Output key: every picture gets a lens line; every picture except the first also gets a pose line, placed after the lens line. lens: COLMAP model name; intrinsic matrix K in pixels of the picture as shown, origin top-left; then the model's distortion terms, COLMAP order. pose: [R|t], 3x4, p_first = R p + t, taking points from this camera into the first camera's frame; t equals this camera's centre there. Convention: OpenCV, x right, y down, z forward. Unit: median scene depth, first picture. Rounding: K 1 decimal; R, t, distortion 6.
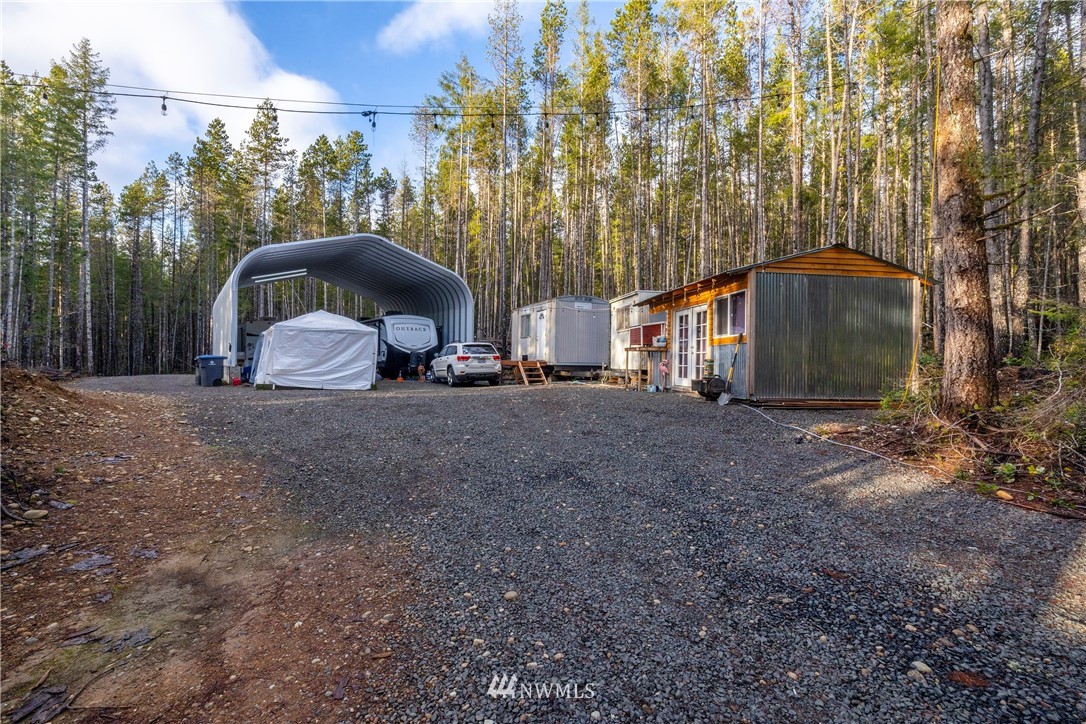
lens RADIAL K [[452.2, 0, 543.0], [0, 452.2, 362.0], [0, 0, 1]] dist [0.000140, 0.000074]
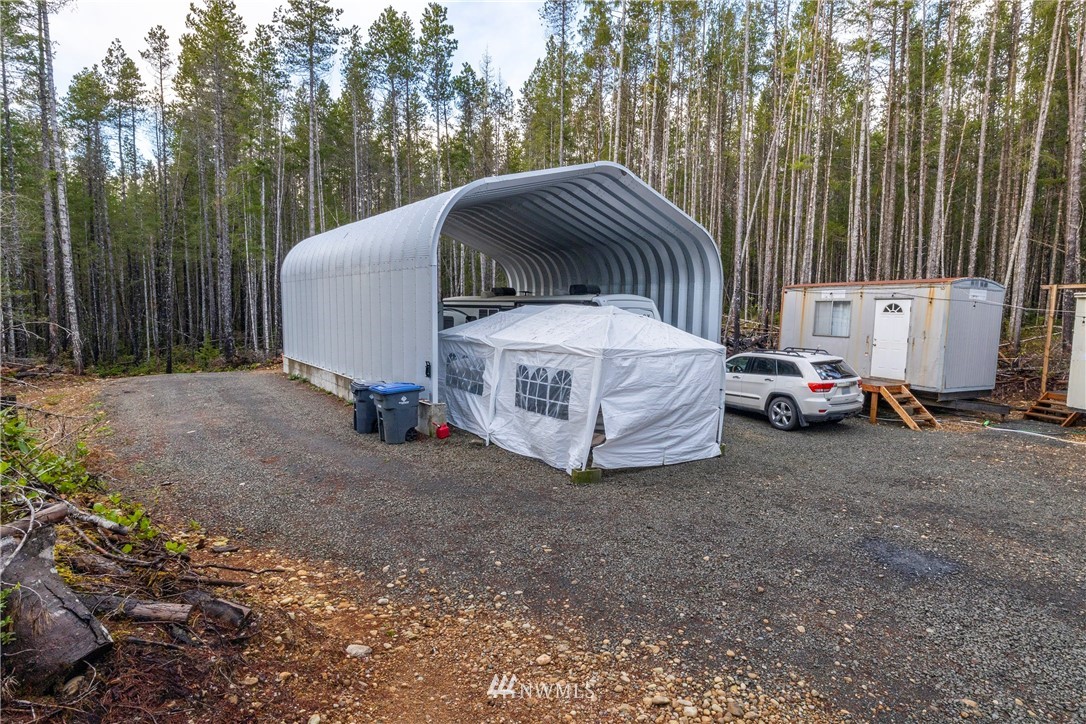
lens RADIAL K [[489.5, 0, 542.7], [0, 489.5, 349.8], [0, 0, 1]] dist [-0.001450, 0.000136]
pose [[0.997995, 0.011289, 0.062285, -0.376625], [-0.016541, 0.996289, 0.084461, -0.067505], [-0.061100, -0.085322, 0.994478, 0.262964]]
